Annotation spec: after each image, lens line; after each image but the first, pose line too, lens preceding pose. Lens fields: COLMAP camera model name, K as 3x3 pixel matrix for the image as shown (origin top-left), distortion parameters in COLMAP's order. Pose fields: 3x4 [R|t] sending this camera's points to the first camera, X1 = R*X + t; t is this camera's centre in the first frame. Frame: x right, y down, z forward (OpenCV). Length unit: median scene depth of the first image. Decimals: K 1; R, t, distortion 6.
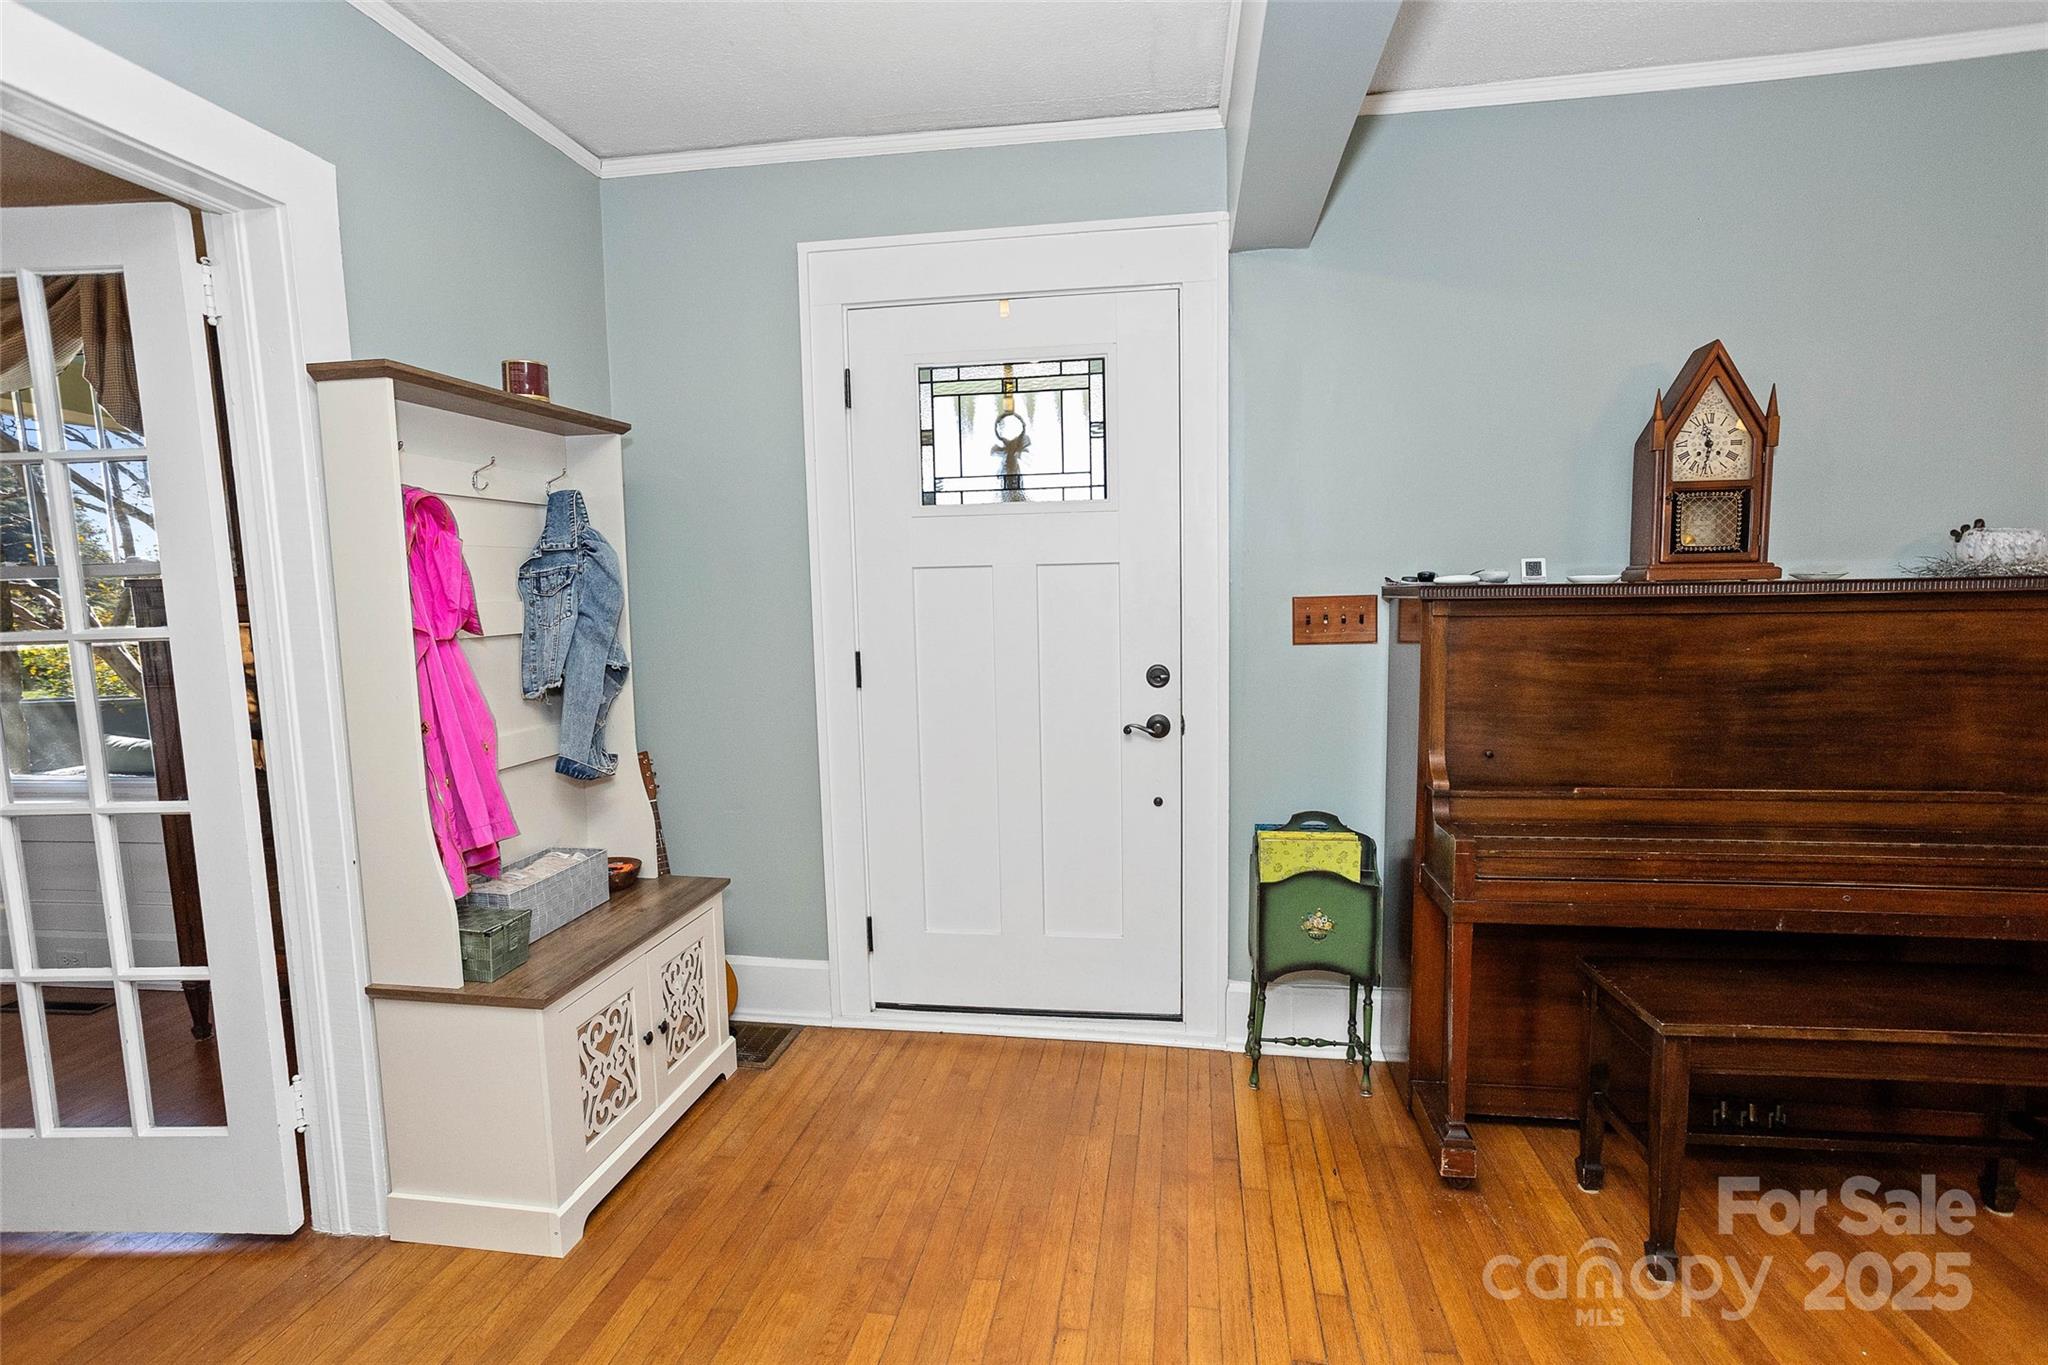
lens RADIAL K [[1000.4, 0, 1023.5], [0, 1000.4, 693.5], [0, 0, 1]] dist [-0.040383, 0.033608]
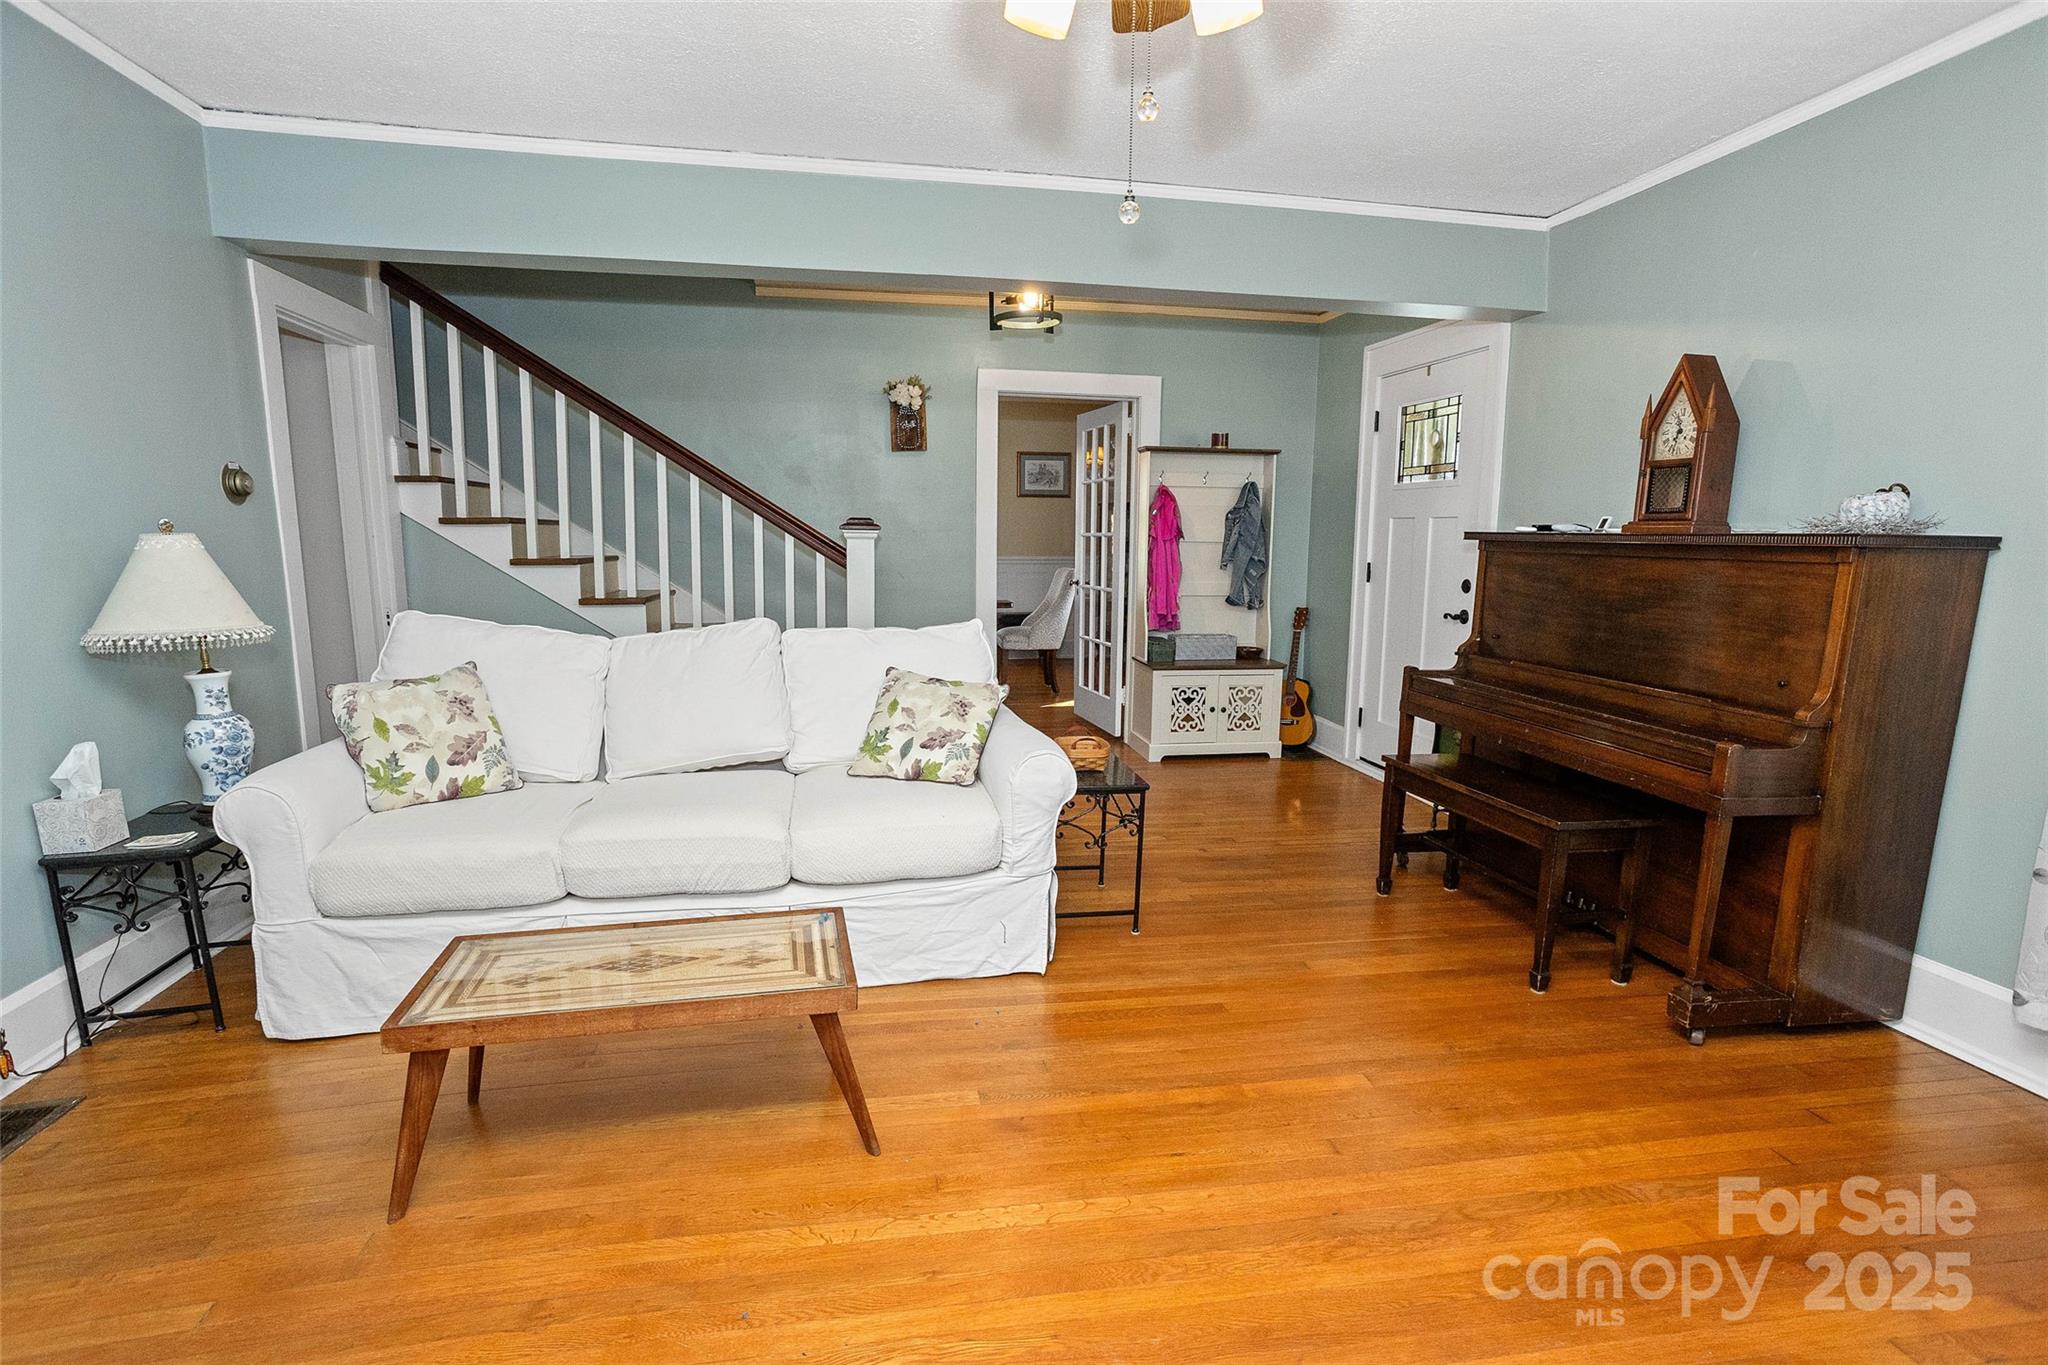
lens RADIAL K [[1000.4, 0, 1023.5], [0, 1000.4, 693.5], [0, 0, 1]] dist [-0.040383, 0.033608]
pose [[0.329412, 0.173703, -0.928071, 1.704744], [-0.125341, 0.982277, 0.139360, 0.023731], [0.935830, 0.070418, 0.345346, -0.279951]]
